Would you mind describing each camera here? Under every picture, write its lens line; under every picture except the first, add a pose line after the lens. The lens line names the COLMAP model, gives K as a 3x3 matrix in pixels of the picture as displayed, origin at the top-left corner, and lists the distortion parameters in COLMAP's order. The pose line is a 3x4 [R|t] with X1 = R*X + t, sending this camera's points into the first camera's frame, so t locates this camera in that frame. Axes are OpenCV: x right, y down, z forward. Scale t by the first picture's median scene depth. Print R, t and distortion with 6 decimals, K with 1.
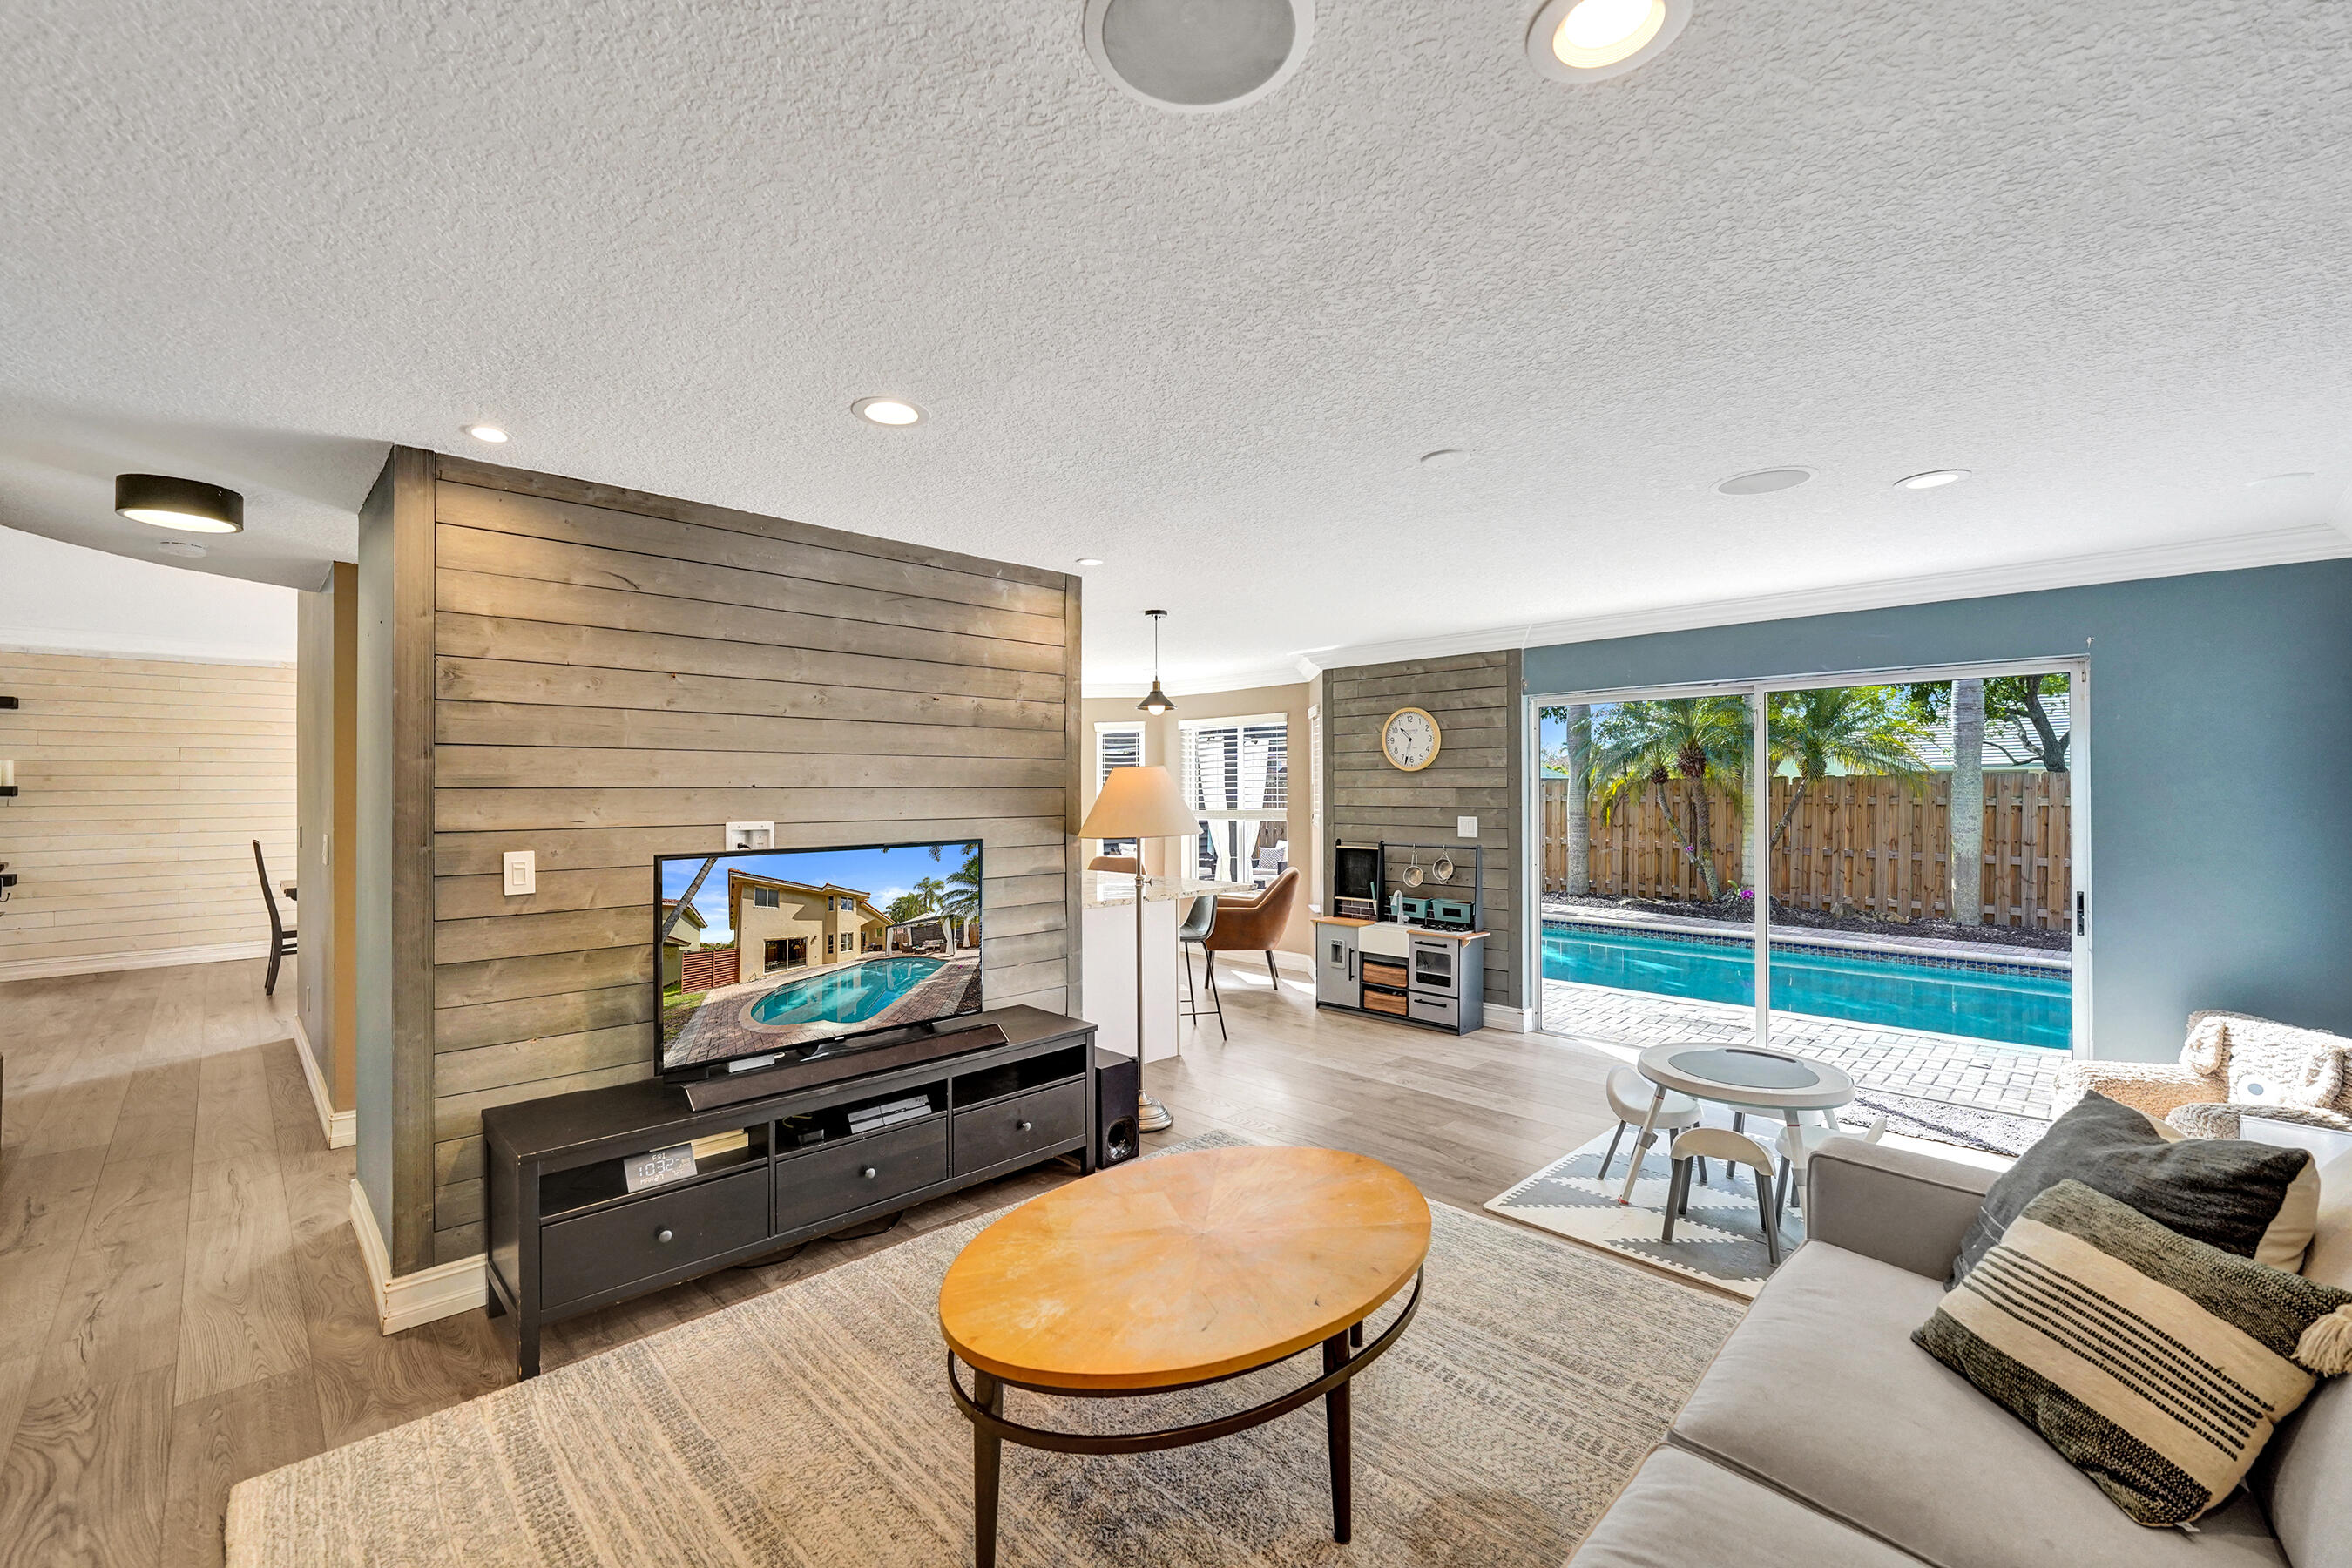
lens RADIAL K [[956.0, 0, 1187.3], [0, 956.0, 791.4], [0, 0, 1]] dist [-0.026454, 0.000241]
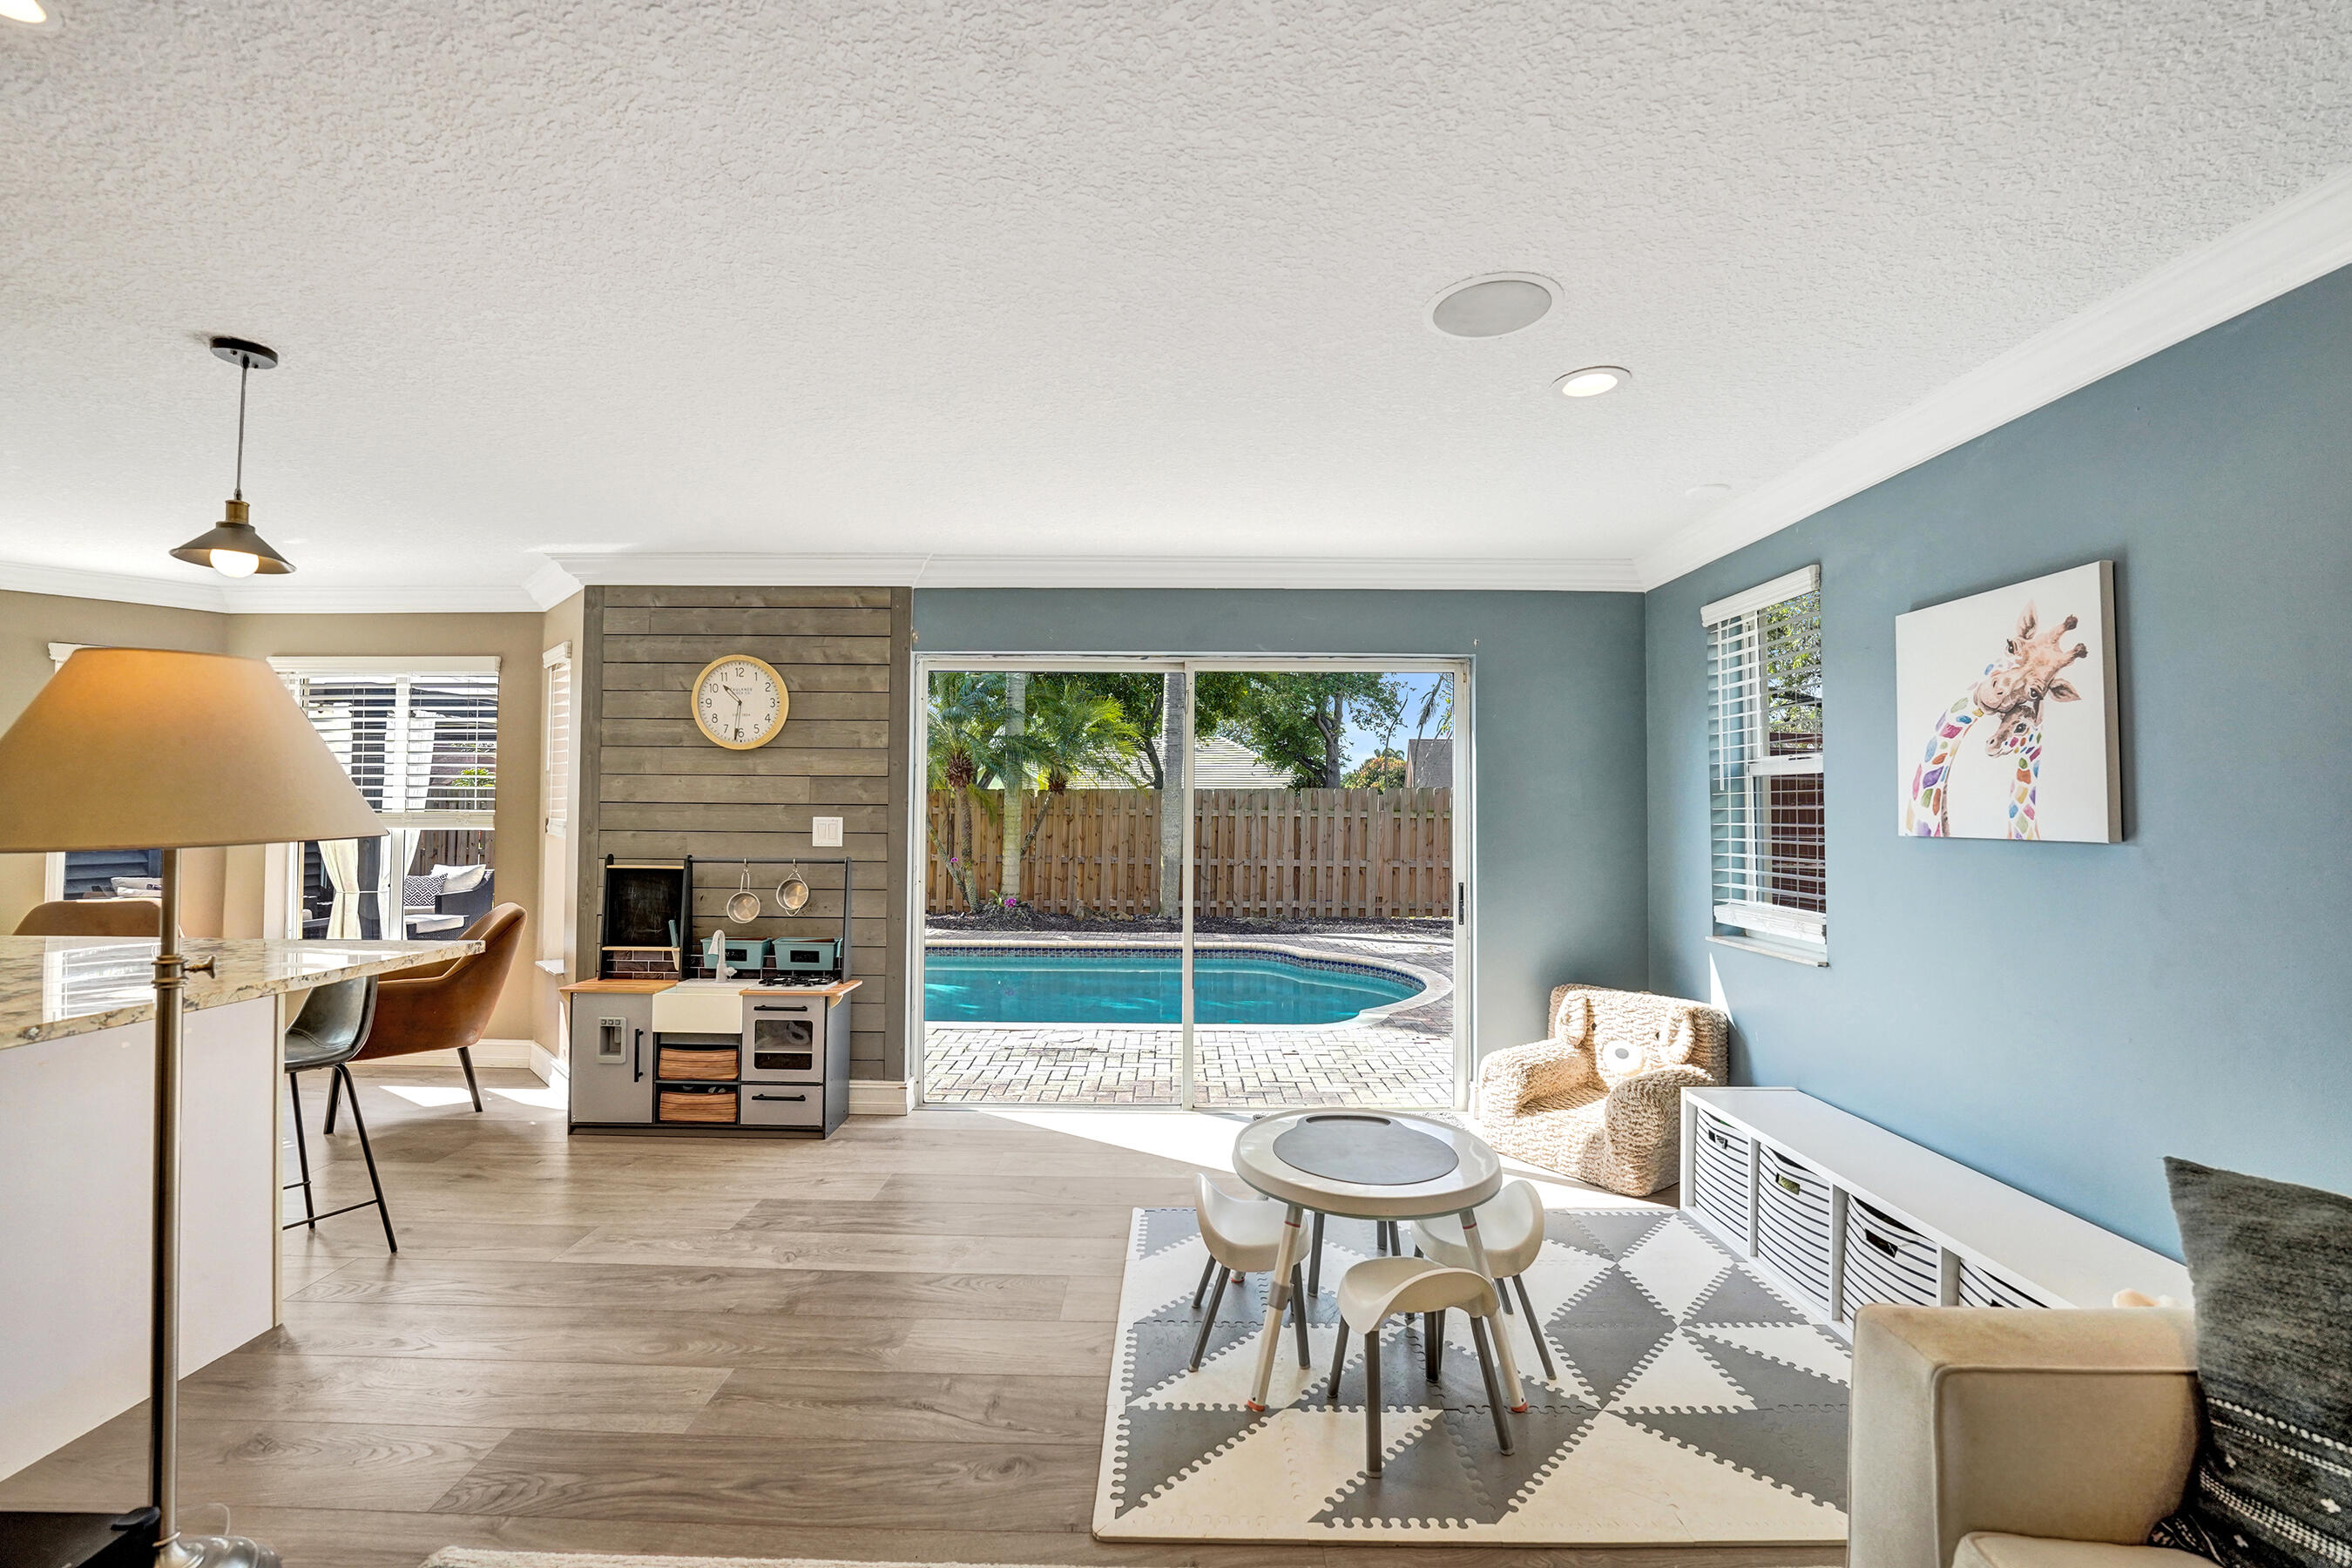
lens RADIAL K [[956.0, 0, 1166.5], [0, 956.0, 781.2], [0, 0, 1]] dist [-0.026454, 0.000241]
pose [[0.714959, 0.026557, 0.698662, -0.017563], [-0.006028, 0.999475, -0.031822, 0.020388], [-0.699141, 0.018540, 0.714744, 0.315381]]
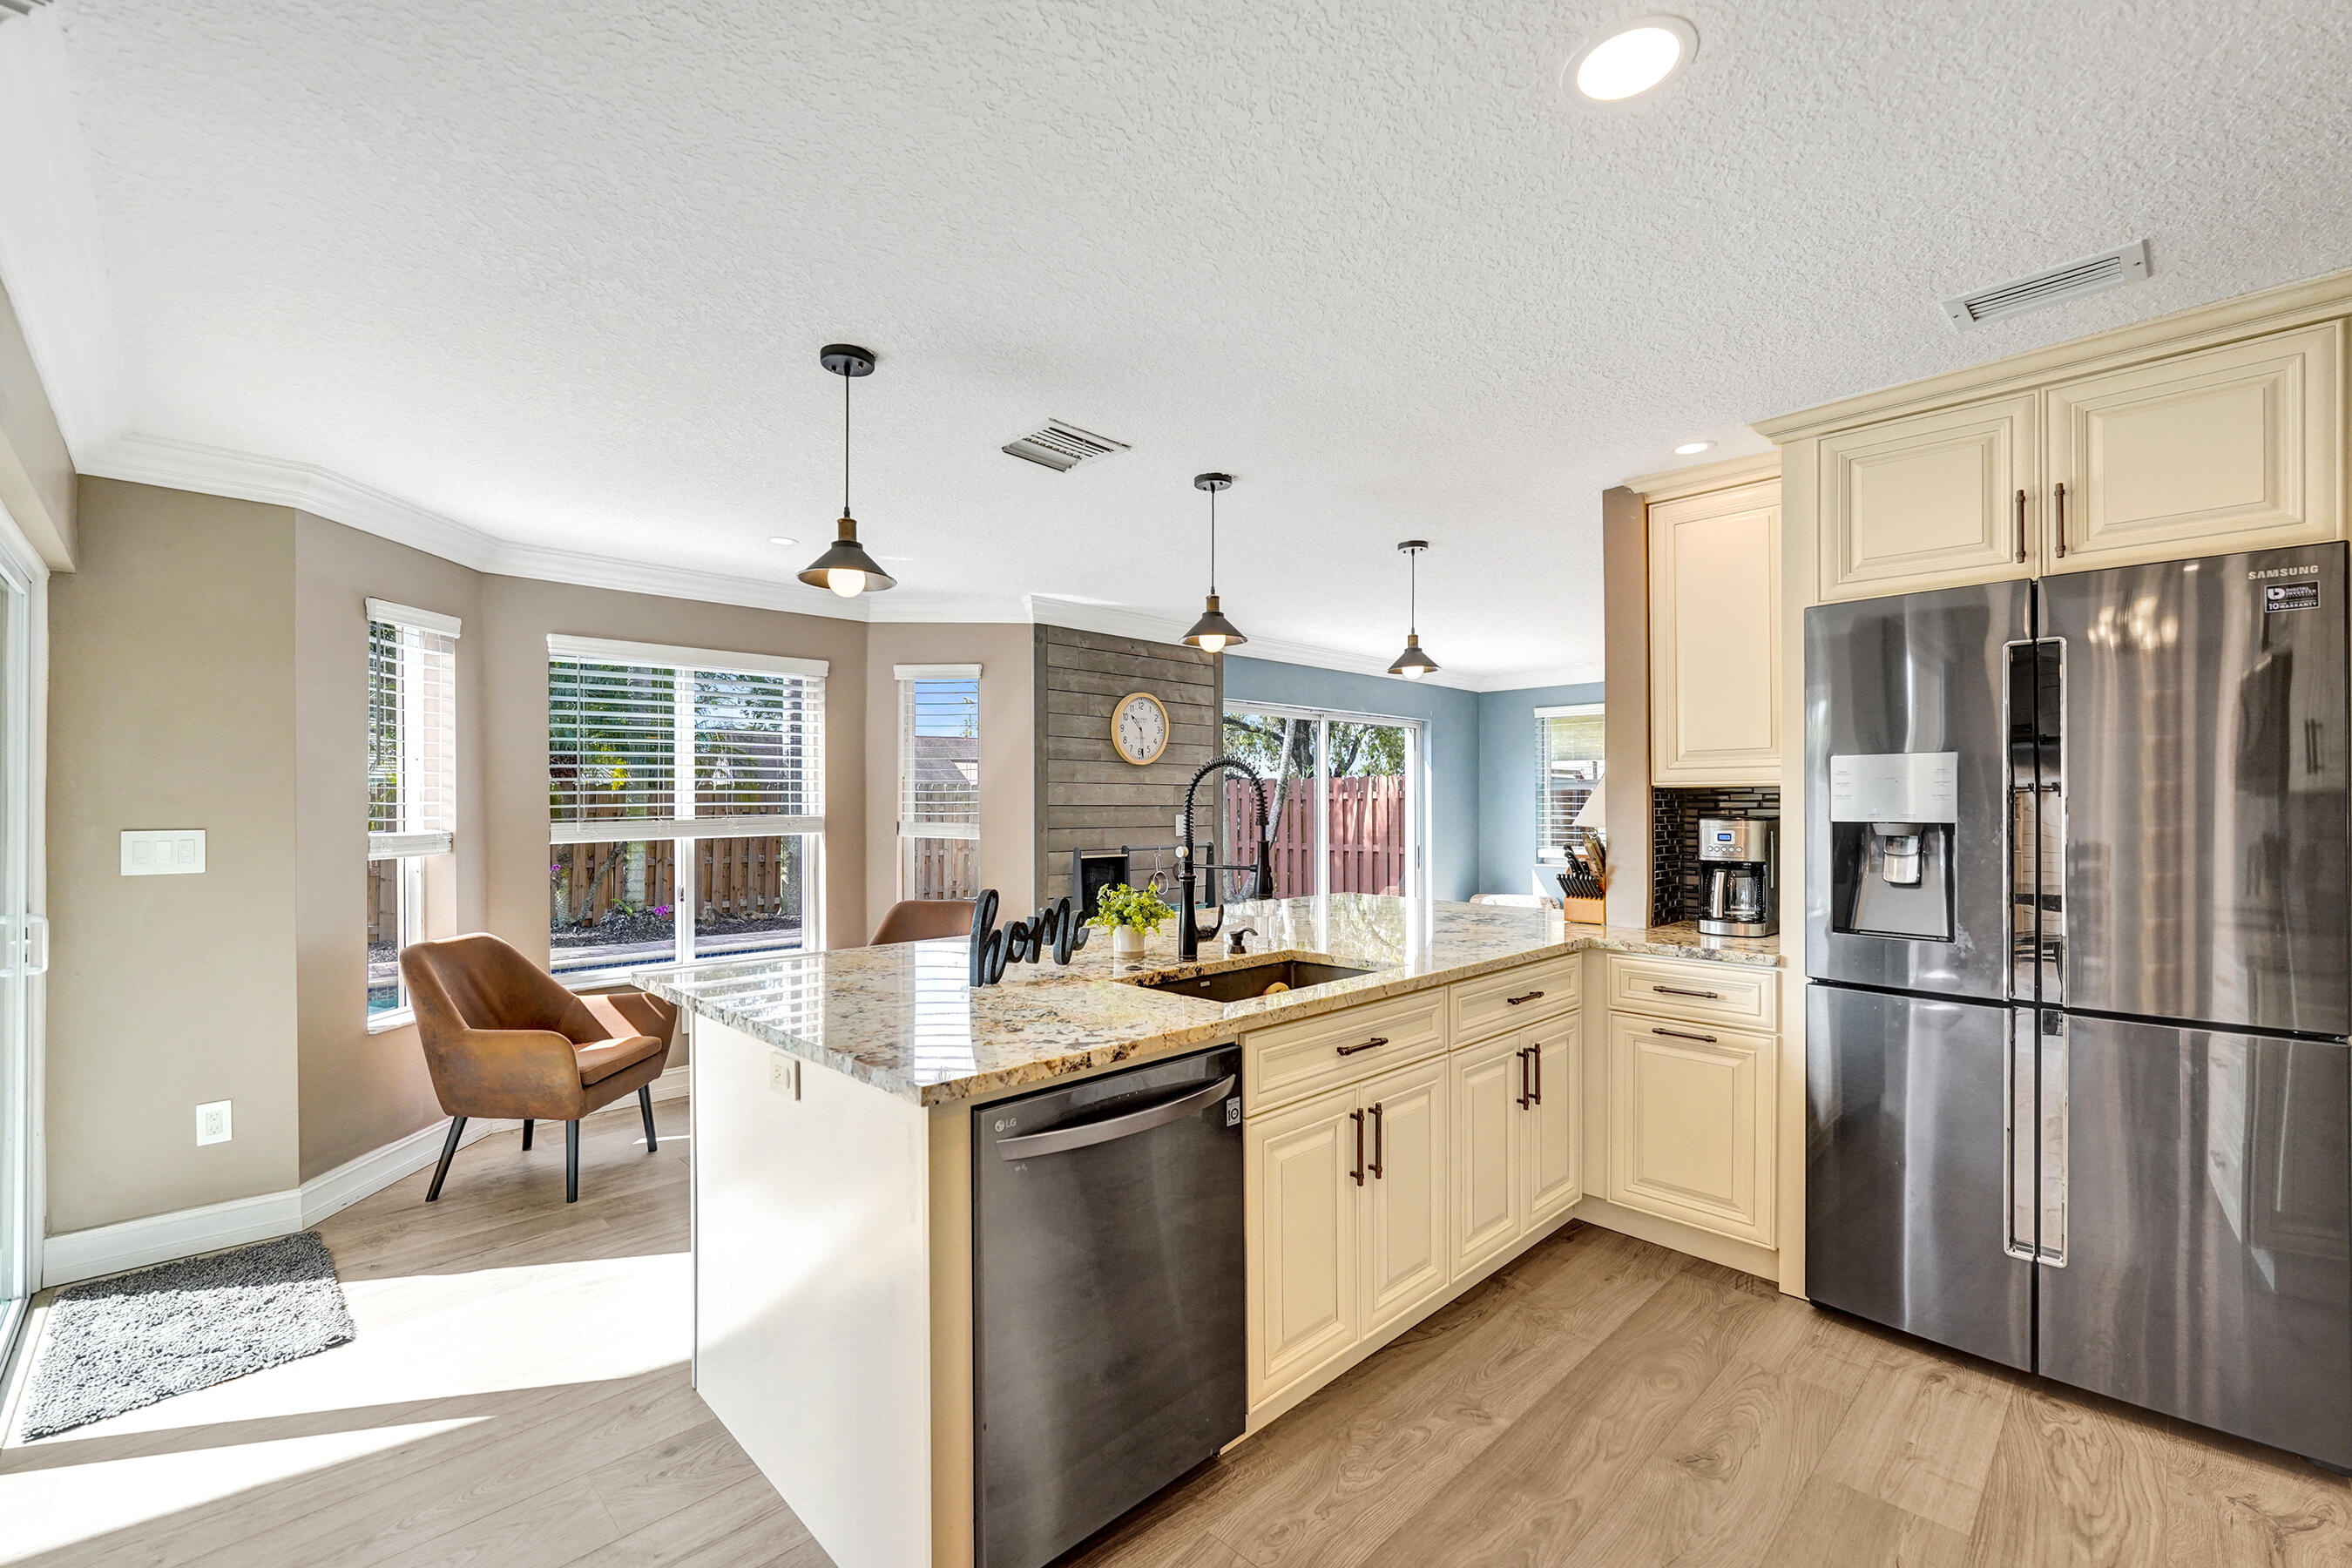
lens RADIAL K [[956.0, 0, 1183.5], [0, 956.0, 802.9], [0, 0, 1]] dist [-0.026454, 0.000241]
pose [[0.023174, 0.002545, 0.999728, -0.651962], [0.004771, 0.999985, -0.002656, 0.016615], [-0.999720, 0.004831, 0.023162, 0.947512]]
